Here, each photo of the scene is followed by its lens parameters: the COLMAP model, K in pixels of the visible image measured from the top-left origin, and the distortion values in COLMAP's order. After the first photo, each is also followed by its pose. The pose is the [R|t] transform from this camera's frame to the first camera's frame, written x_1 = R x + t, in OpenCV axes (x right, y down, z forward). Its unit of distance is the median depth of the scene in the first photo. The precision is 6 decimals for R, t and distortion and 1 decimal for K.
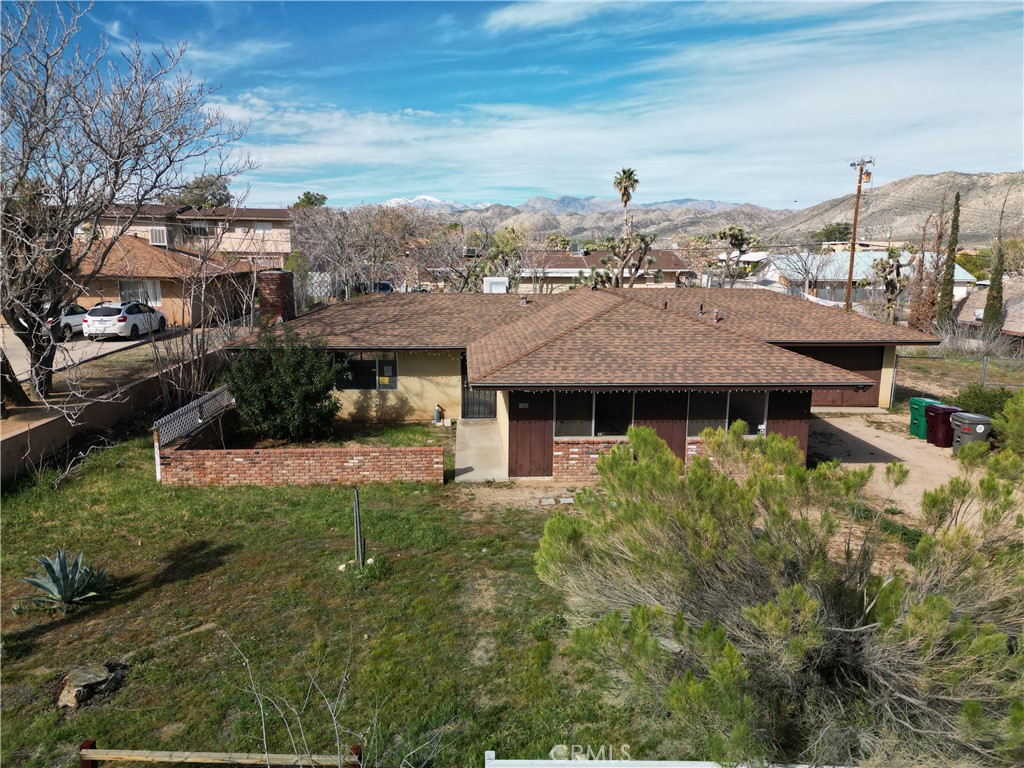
lens RADIAL K [[726.4, 0, 500.5], [0, 726.4, 416.2], [0, 0, 1]] dist [0.066593, -0.027587]
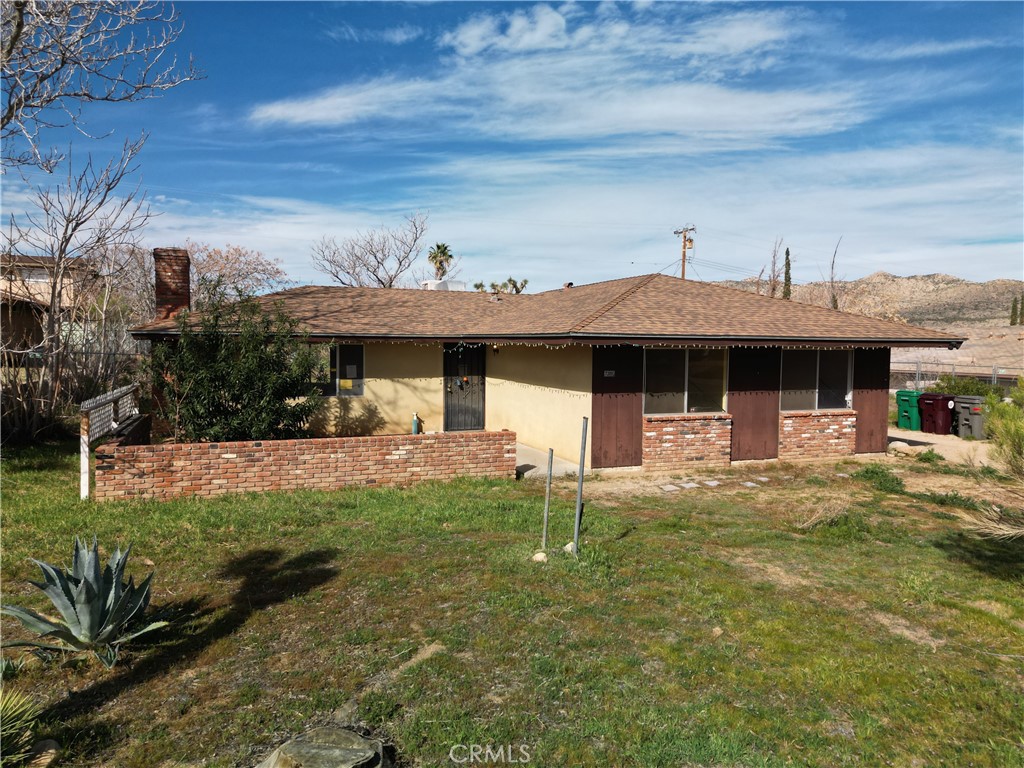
lens RADIAL K [[726.4, 0, 514.9], [0, 726.4, 432.7], [0, 0, 1]] dist [0.066593, -0.027587]
pose [[0.950483, -0.035093, 0.308788, -0.229417], [0.066448, 0.993575, -0.091616, 0.084091], [-0.303589, 0.107598, 0.946708, 0.216633]]
